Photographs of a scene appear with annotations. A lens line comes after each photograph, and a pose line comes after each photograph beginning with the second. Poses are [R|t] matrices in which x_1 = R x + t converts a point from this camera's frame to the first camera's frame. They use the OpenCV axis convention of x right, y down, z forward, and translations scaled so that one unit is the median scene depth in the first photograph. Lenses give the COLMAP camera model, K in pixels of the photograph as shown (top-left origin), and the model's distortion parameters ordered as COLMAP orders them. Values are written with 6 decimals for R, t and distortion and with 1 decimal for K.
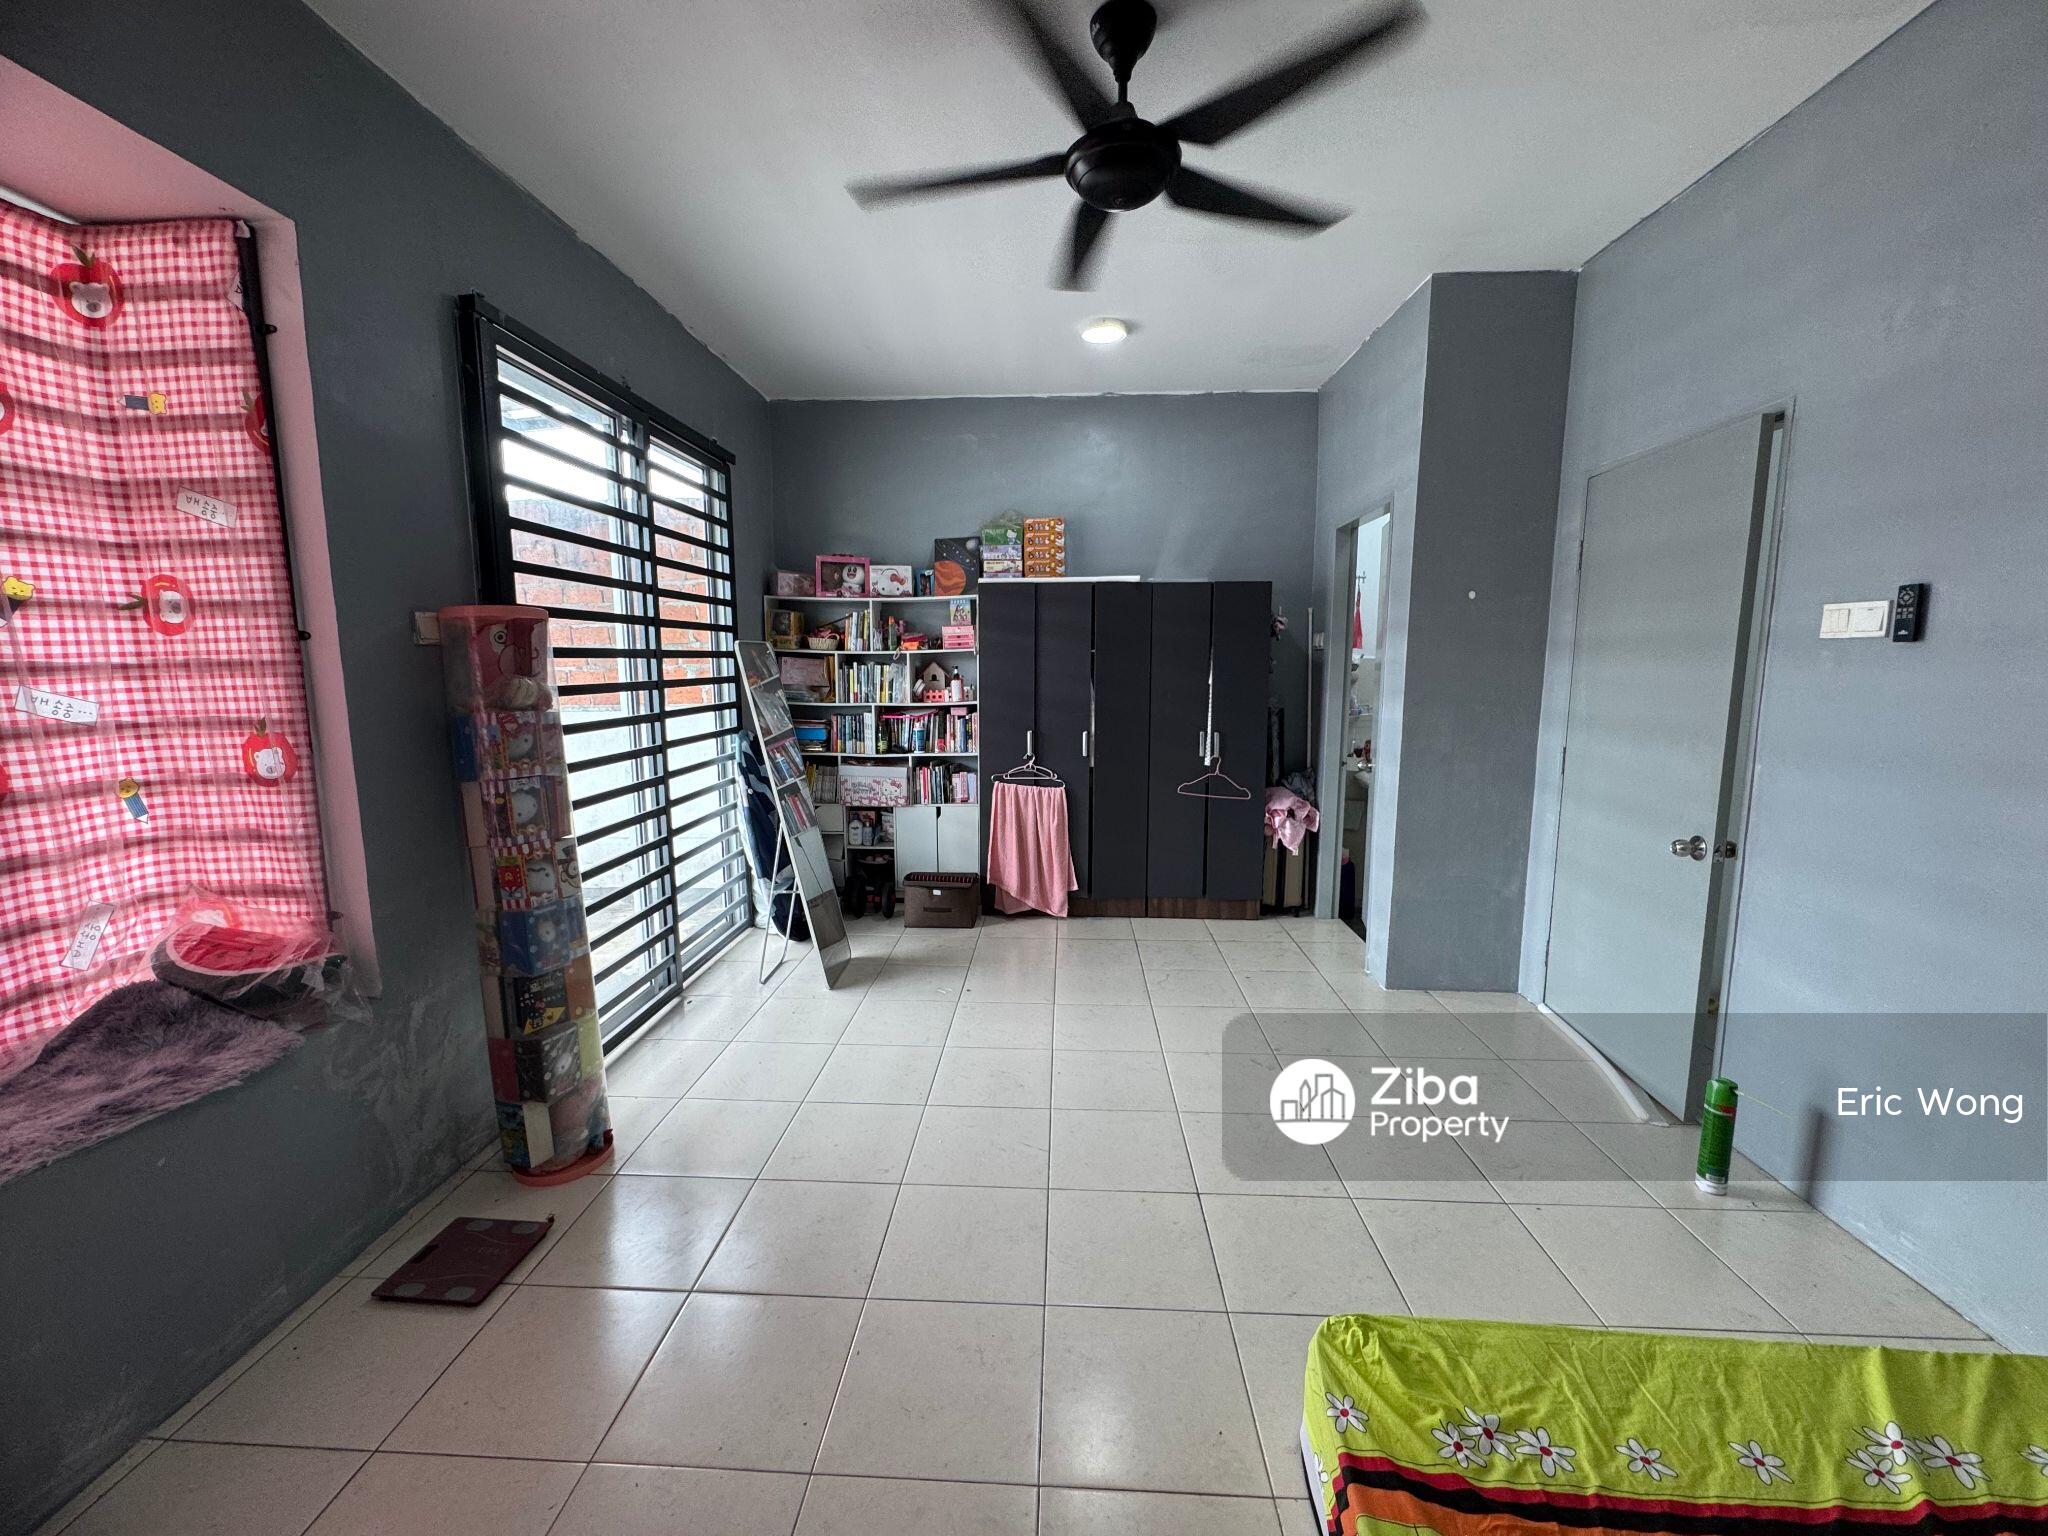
lens RADIAL K [[825.9, 0, 1023.6], [0, 825.9, 778.9], [0, 0, 1]] dist [0.001529, -0.000846]
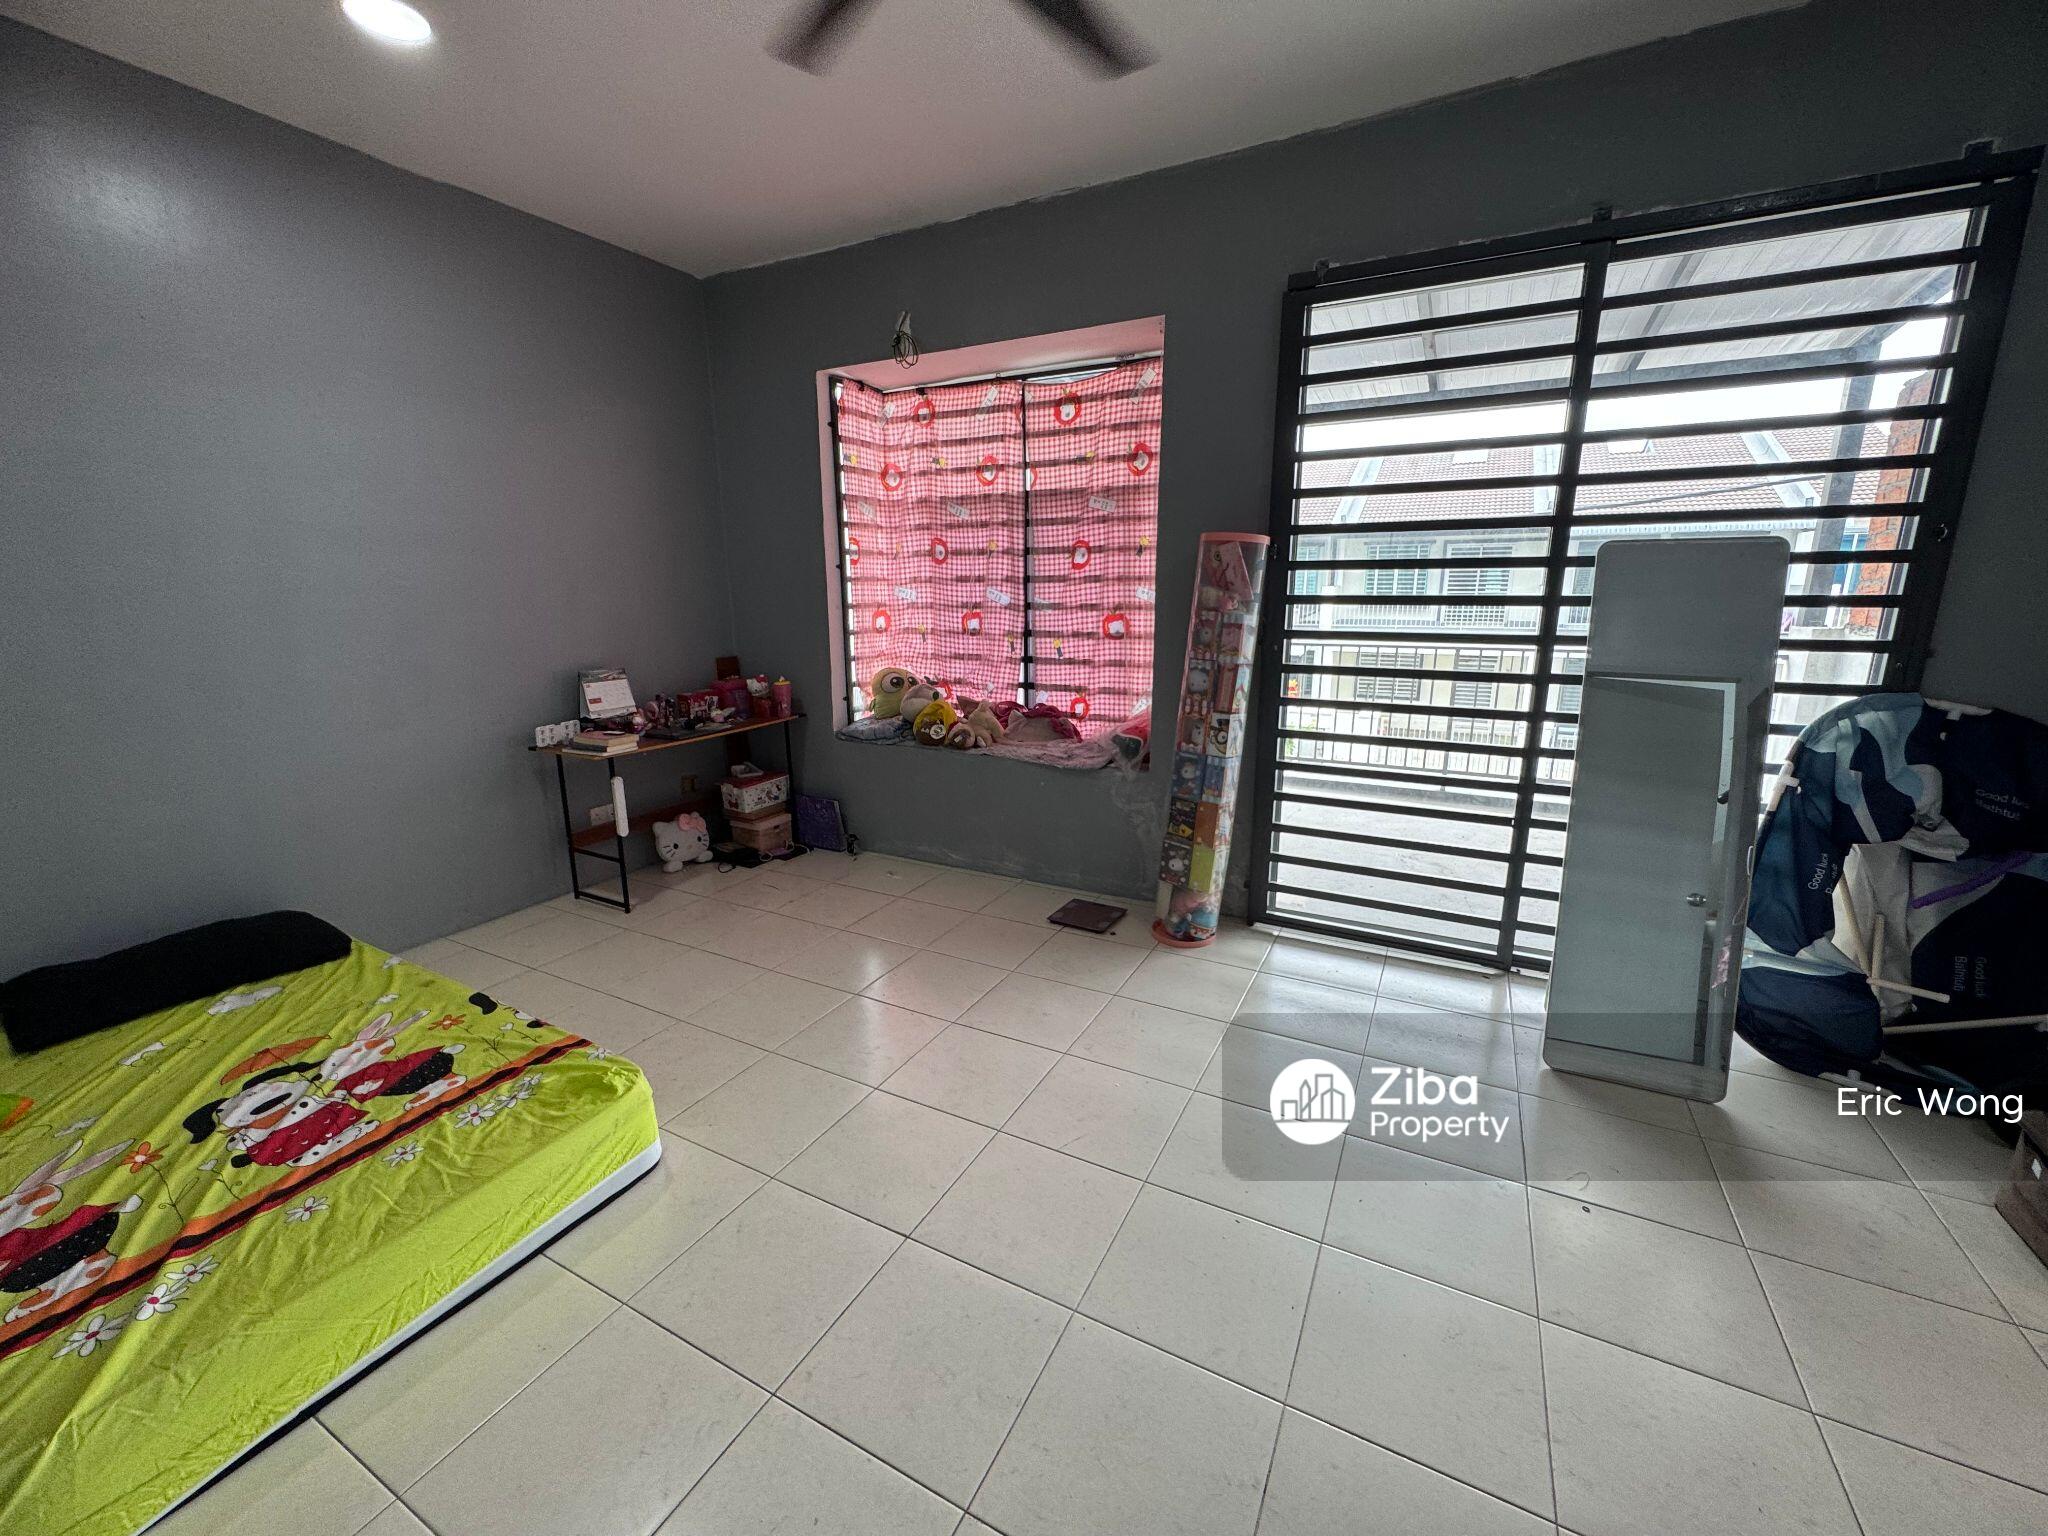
lens RADIAL K [[825.9, 0, 1022.9], [0, 825.9, 763.7], [0, 0, 1]] dist [0.001529, -0.000846]
pose [[-0.430292, 0.193649, -0.881674, 0.962104], [-0.111940, 0.957733, 0.264986, -0.205545], [0.895722, 0.212716, -0.390427, 1.601270]]
